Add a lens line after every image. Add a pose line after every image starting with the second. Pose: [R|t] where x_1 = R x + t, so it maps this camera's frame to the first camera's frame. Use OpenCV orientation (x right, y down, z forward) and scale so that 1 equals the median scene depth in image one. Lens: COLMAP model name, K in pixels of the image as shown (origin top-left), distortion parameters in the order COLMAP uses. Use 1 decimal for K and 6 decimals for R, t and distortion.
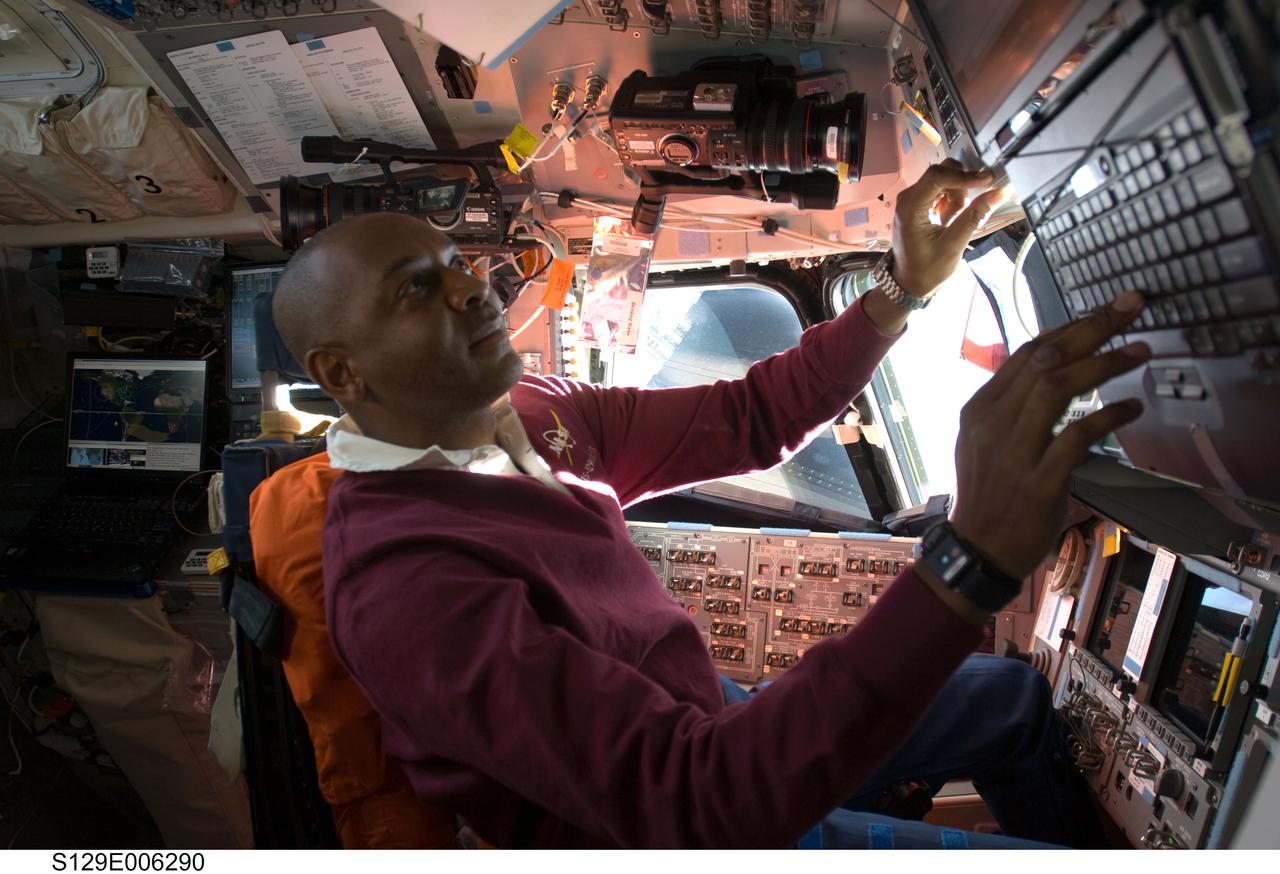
lens RADIAL K [[909.5, 0, 634.9], [0, 909.5, 426.0], [0, 0, 1]] dist [-0.047108, -0.006157]
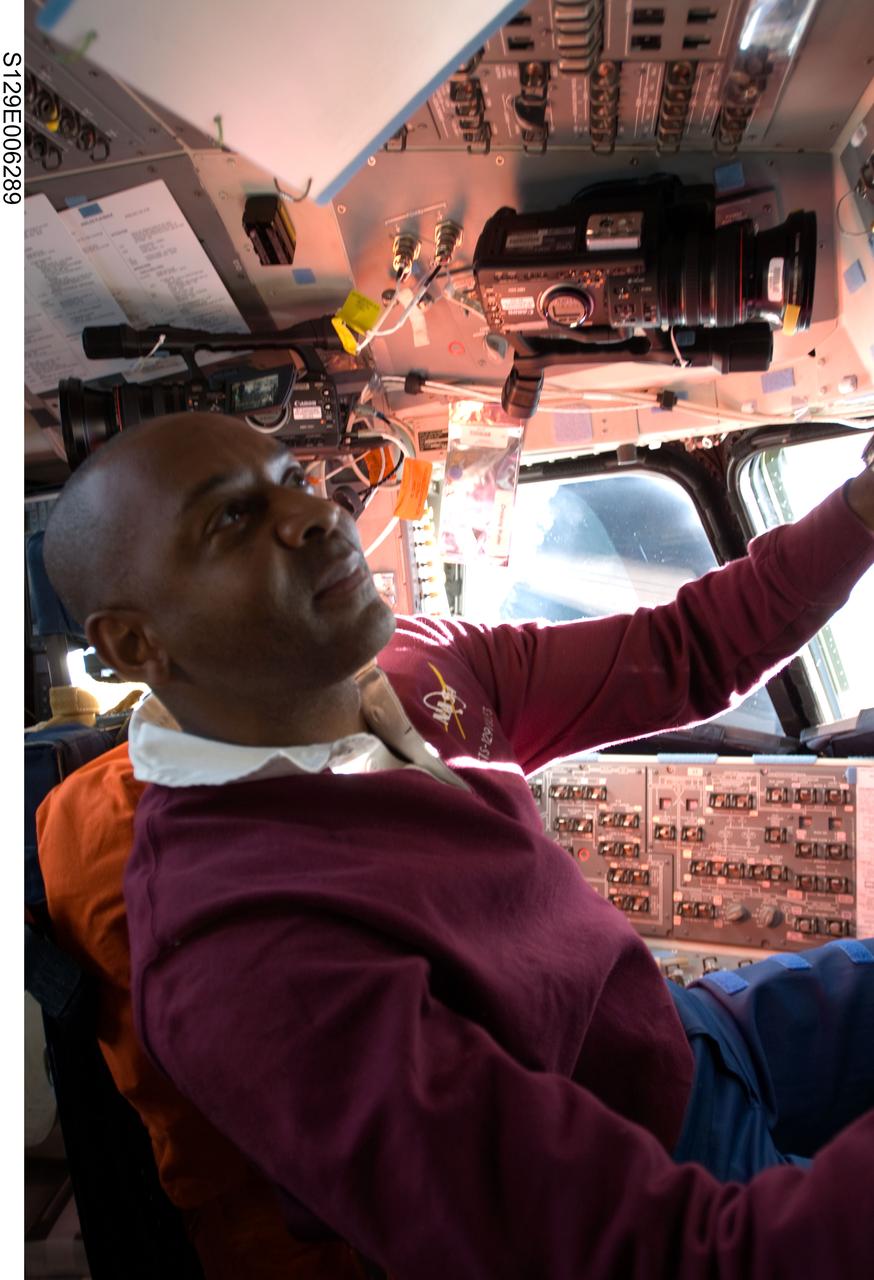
lens RADIAL K [[901.8, 0, 445.4], [0, 901.8, 641.0], [0, 0, 1]] dist [-0.069449, 0.012822]
pose [[0.997531, -0.065735, -0.024698, -0.049955], [0.066408, 0.997413, 0.027508, -0.046964], [0.022826, -0.029080, 0.999316, 0.221660]]
